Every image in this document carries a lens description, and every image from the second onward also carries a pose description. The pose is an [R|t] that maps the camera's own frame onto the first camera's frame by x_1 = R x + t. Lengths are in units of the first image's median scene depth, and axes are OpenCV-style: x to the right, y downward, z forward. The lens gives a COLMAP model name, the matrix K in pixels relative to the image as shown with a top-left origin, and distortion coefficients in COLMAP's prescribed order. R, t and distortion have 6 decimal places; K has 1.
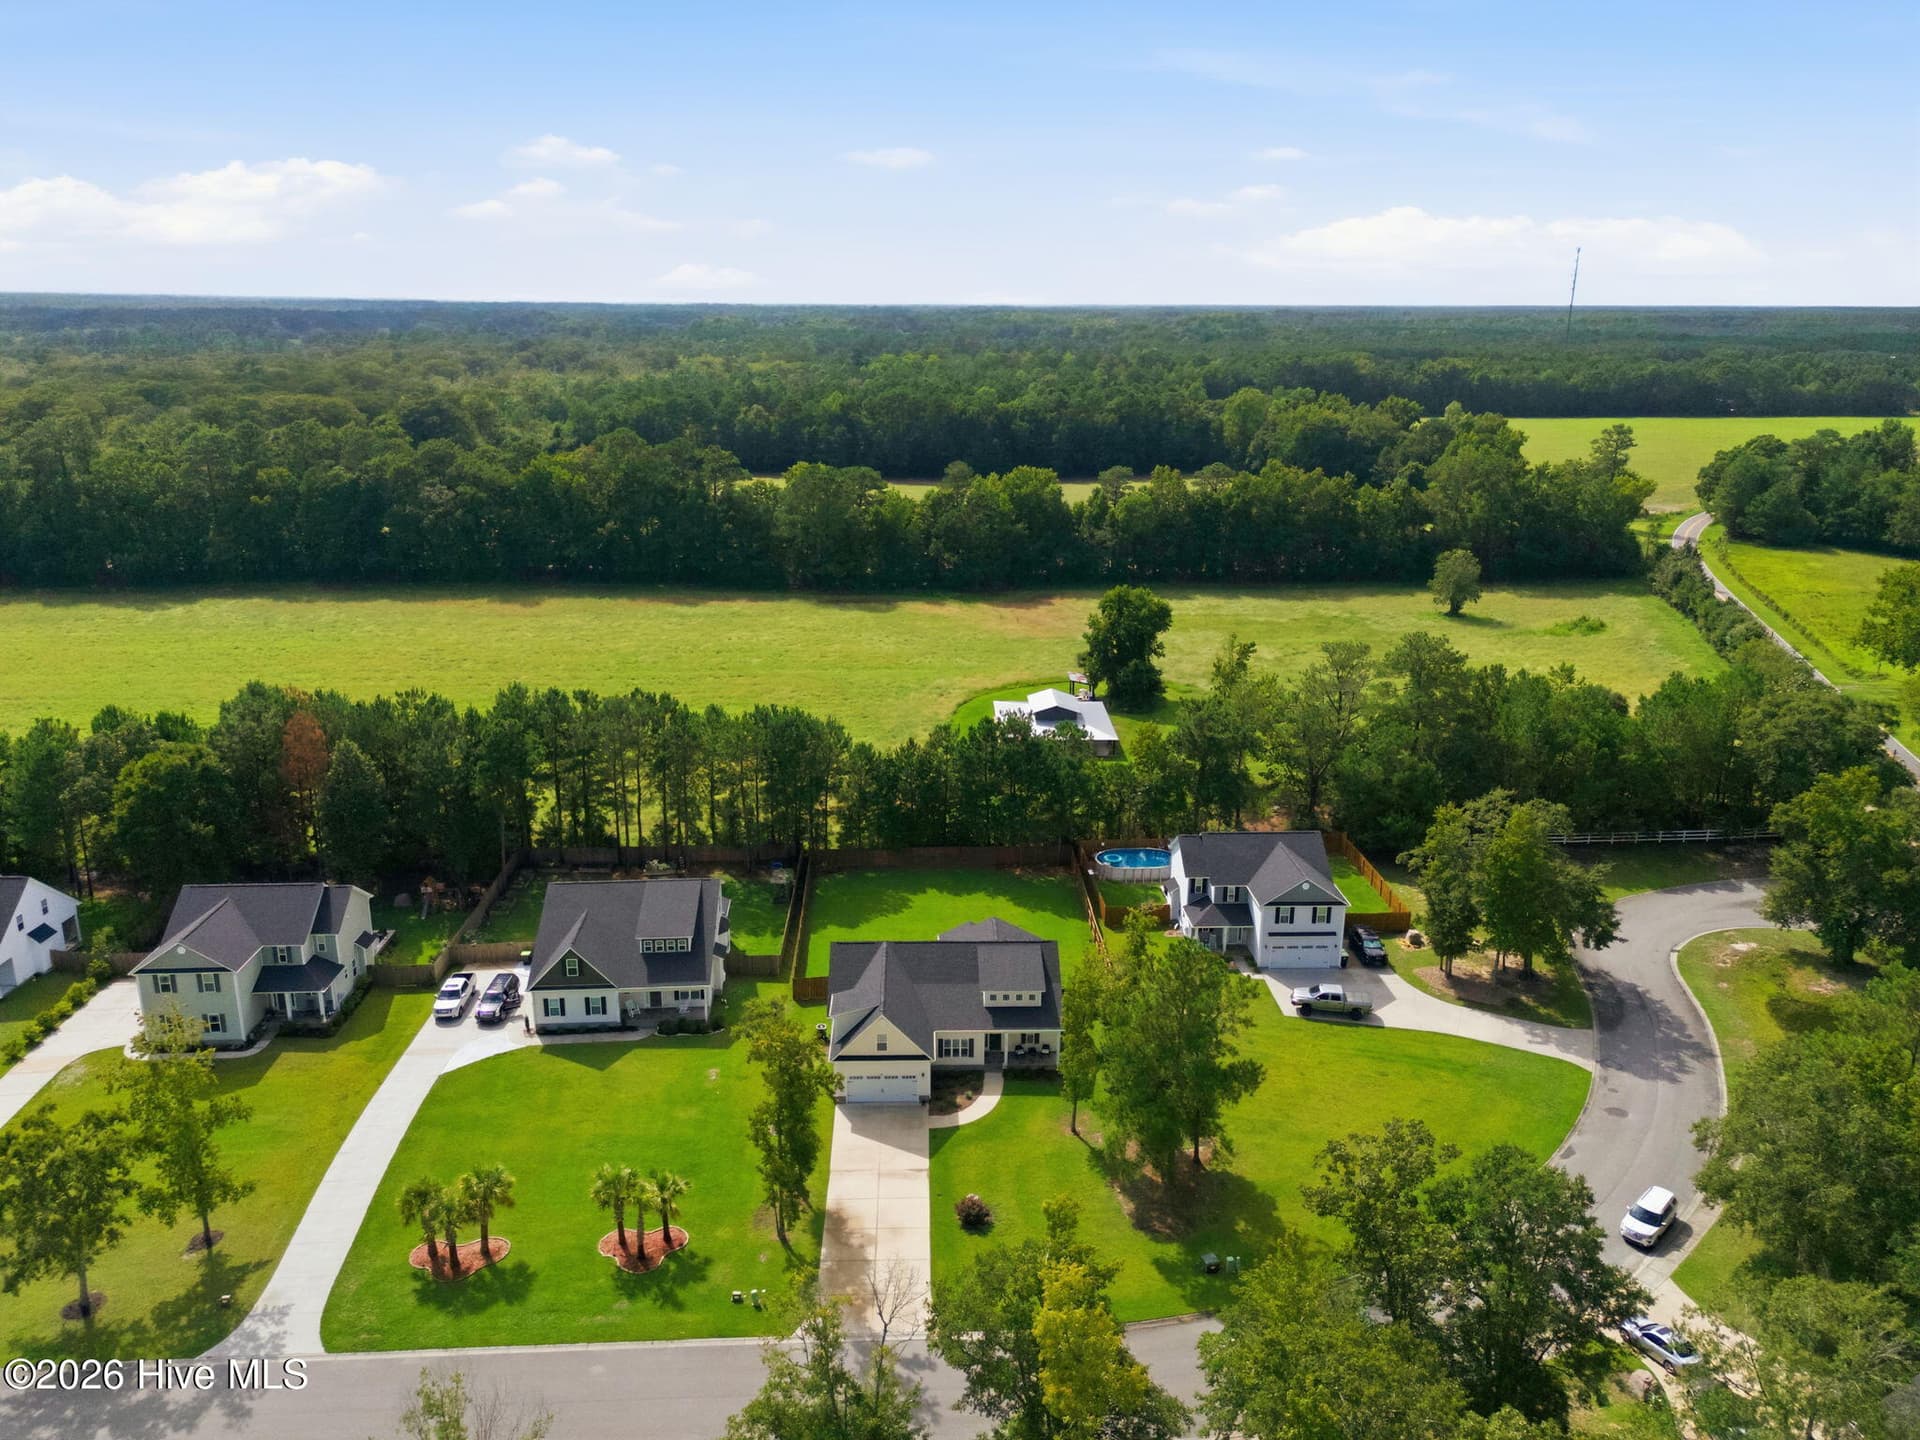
lens RADIAL K [[1402.2, 0, 963.1], [0, 1402.2, 712.3], [0, 0, 1]] dist [0.068147, -0.061244]
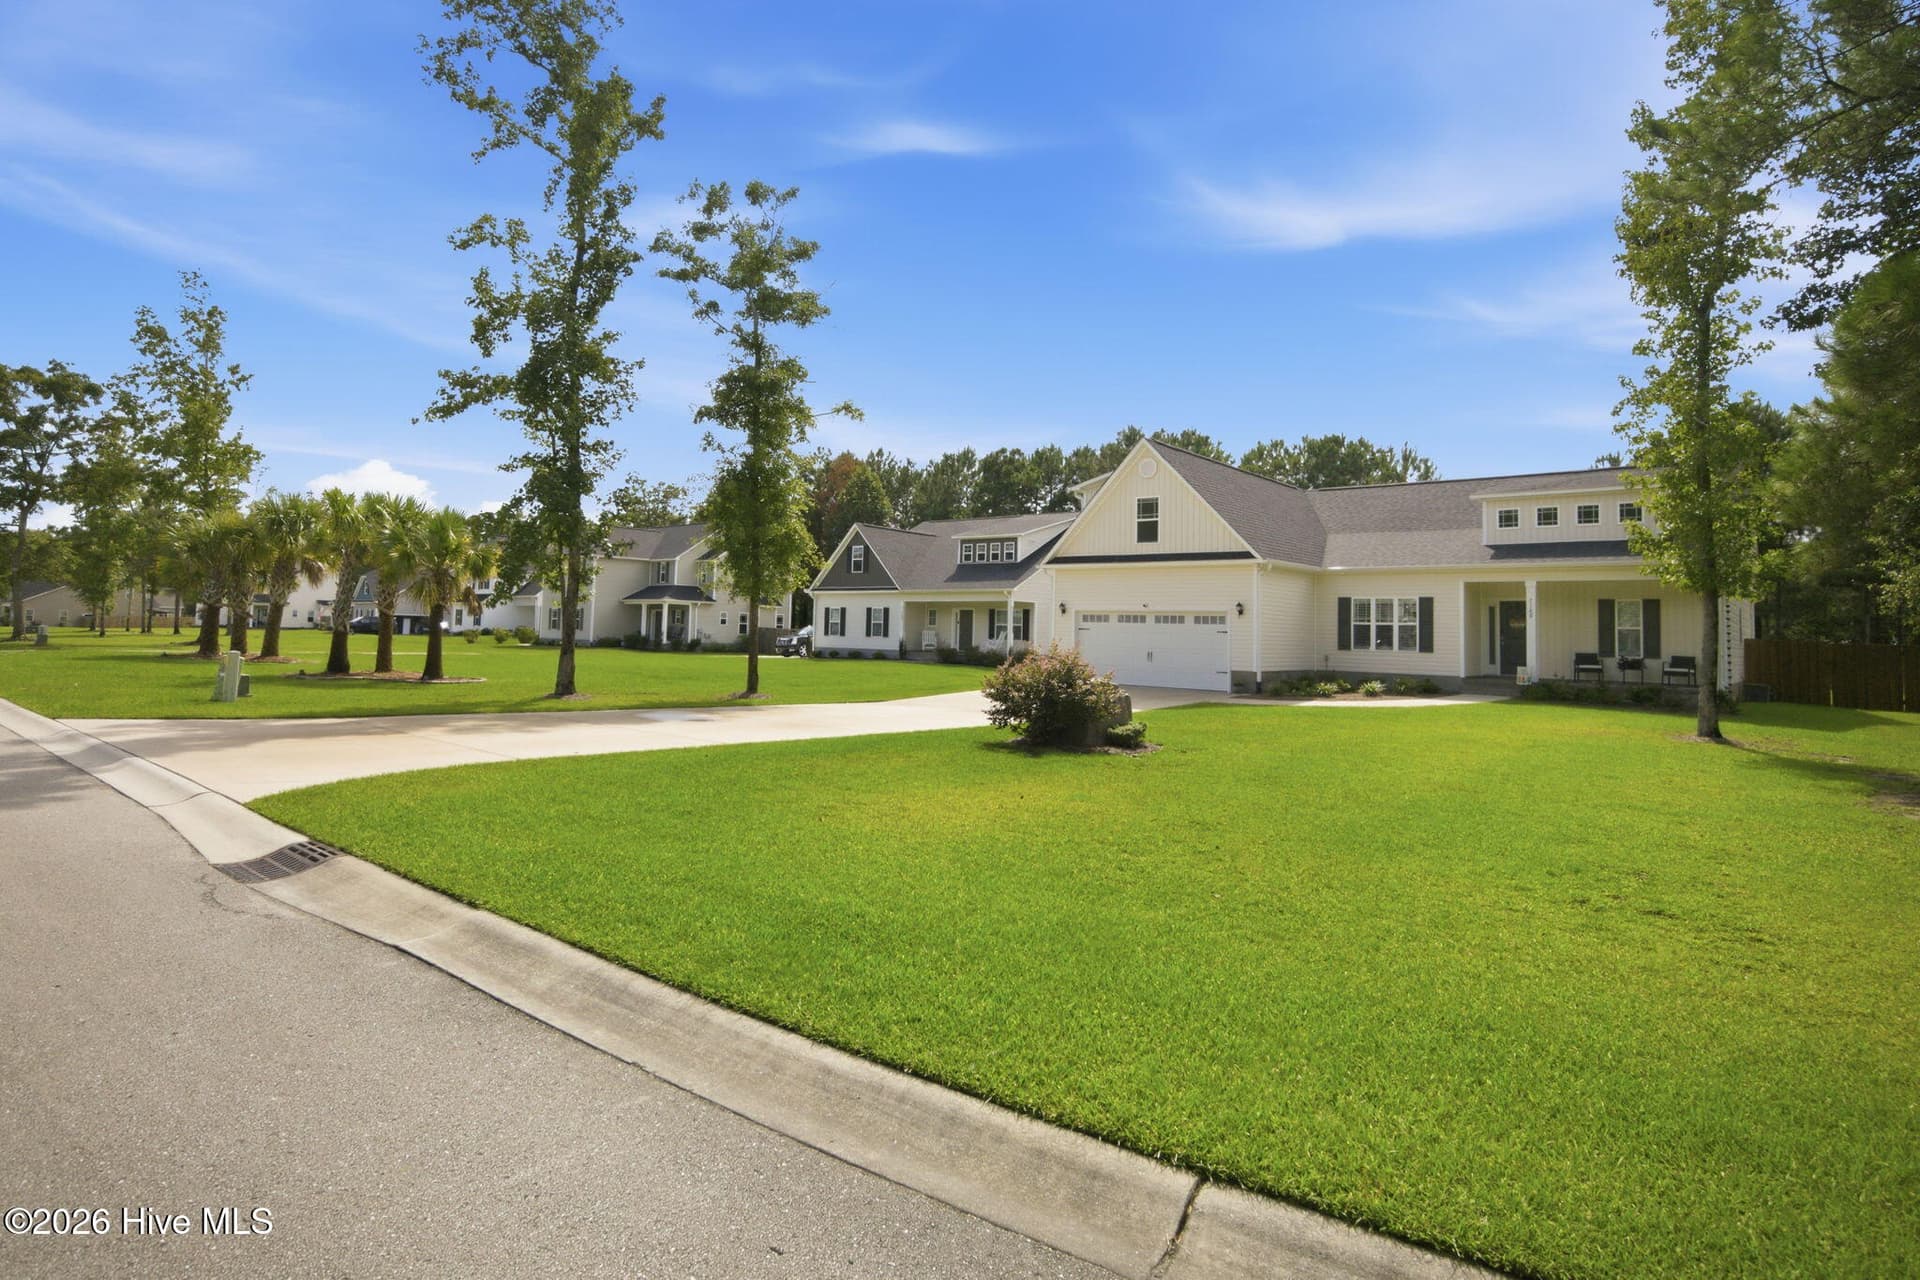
lens RADIAL K [[1021.4, 0, 957.6], [0, 1021.4, 569.0], [0, 0, 1]] dist [-0.003157, 0.000525]
pose [[0.736311, -0.034129, -0.675782, 0.085314], [-0.204044, 0.941036, -0.269846, 0.279677], [0.645145, 0.336580, 0.685931, 0.626042]]
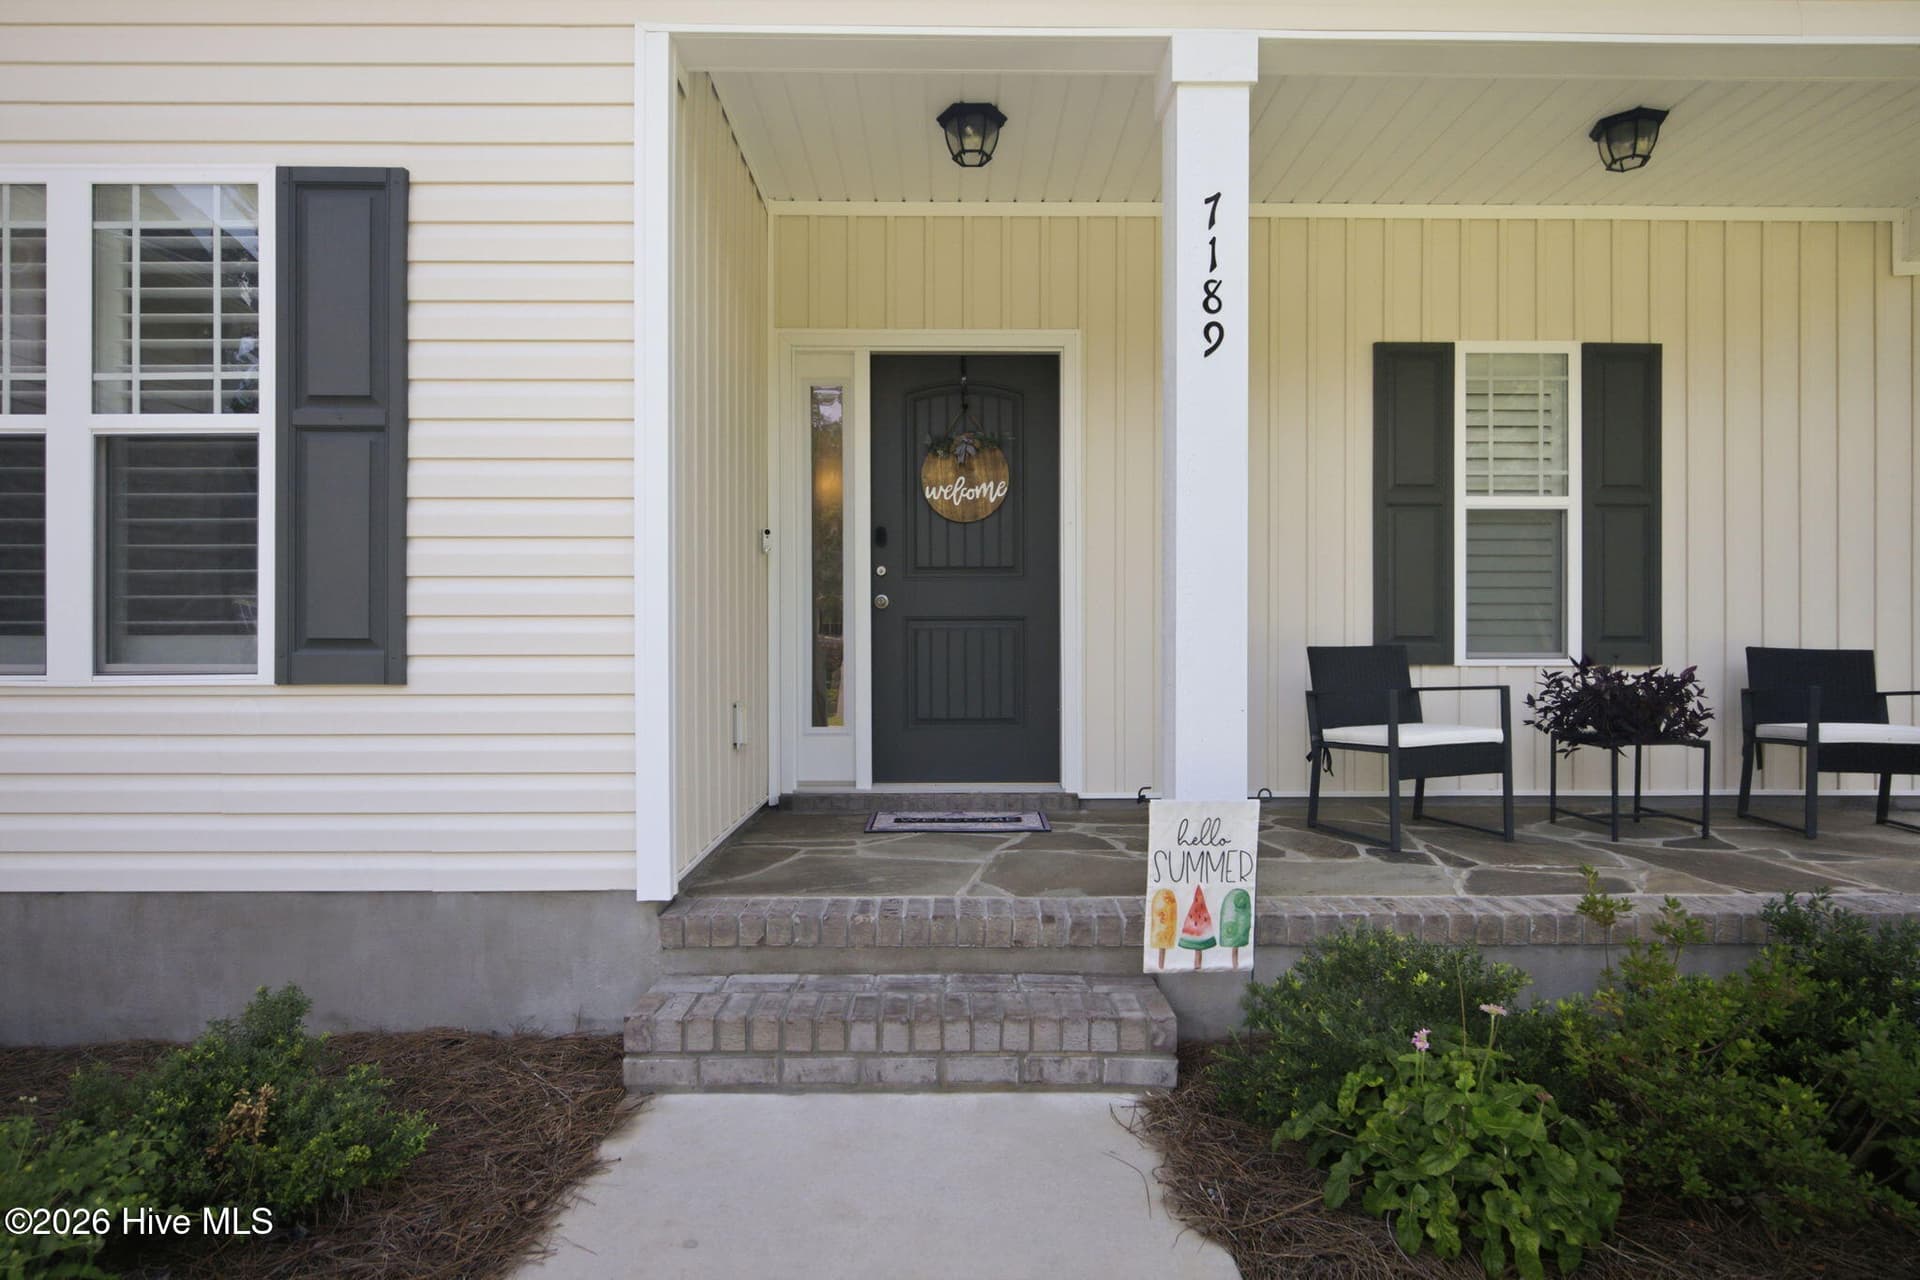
lens RADIAL K [[1084.9, 0, 955.9], [0, 1084.9, 636.7], [0, 0, 1]] dist [-0.003761, -0.000407]
pose [[0.999458, -0.009393, -0.031564, 0.021026], [0.000341, 0.961368, -0.275267, 0.218205], [0.032931, 0.275107, 0.960849, 0.838939]]
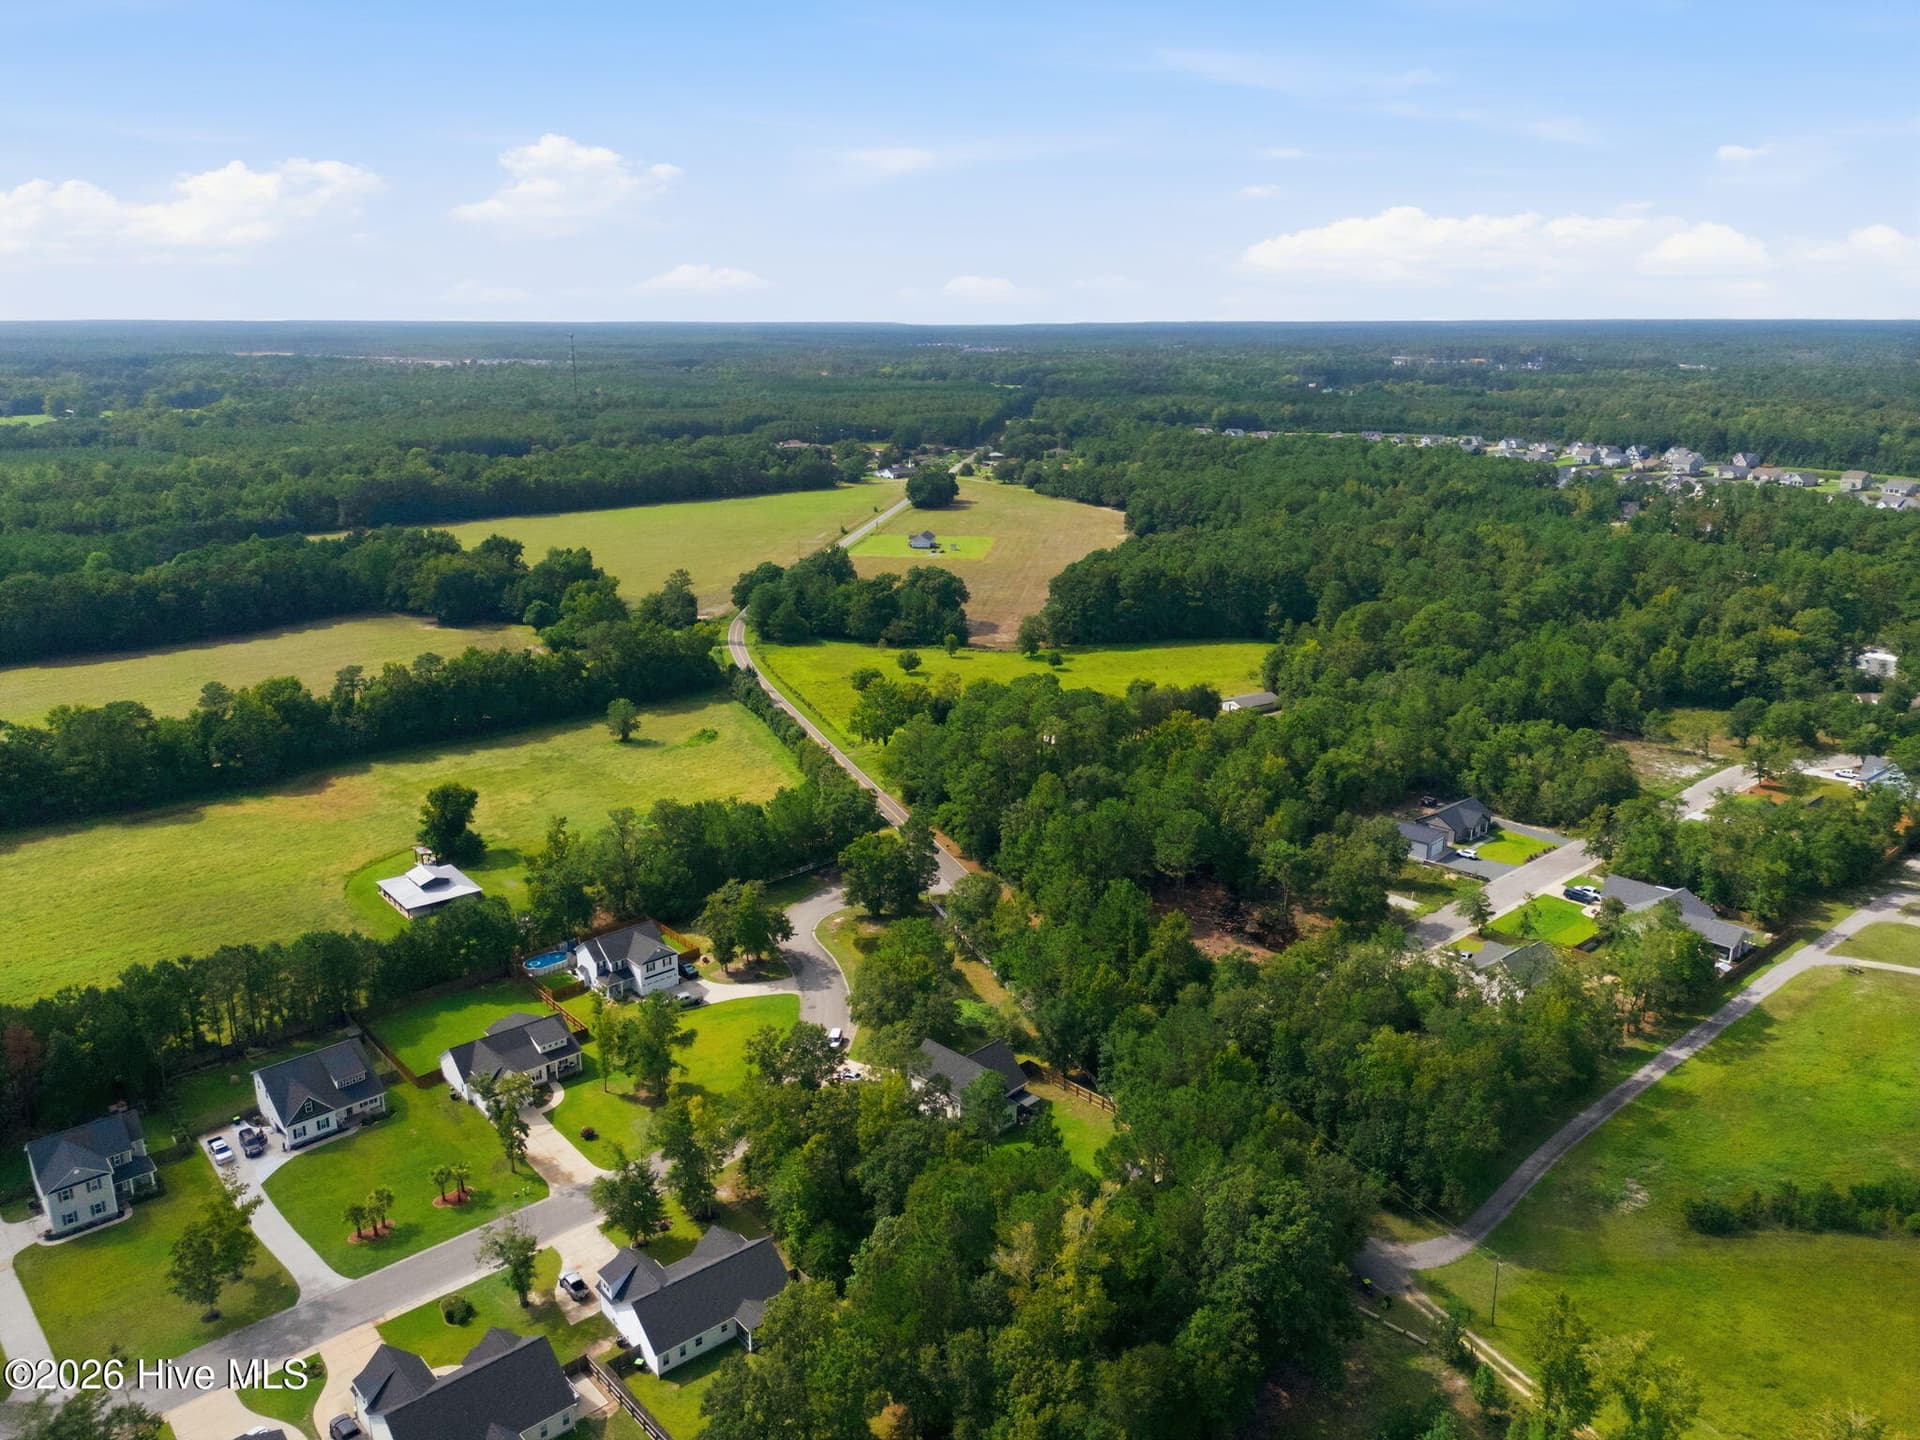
lens RADIAL K [[1402.2, 0, 972.1], [0, 1402.2, 719.0], [0, 0, 1]] dist [0.068147, -0.061244]
pose [[0.780663, -0.176716, 0.599447, -0.560337], [0.178572, 0.982273, 0.057018, -0.237905], [-0.598897, 0.062532, 0.798381, -0.912484]]
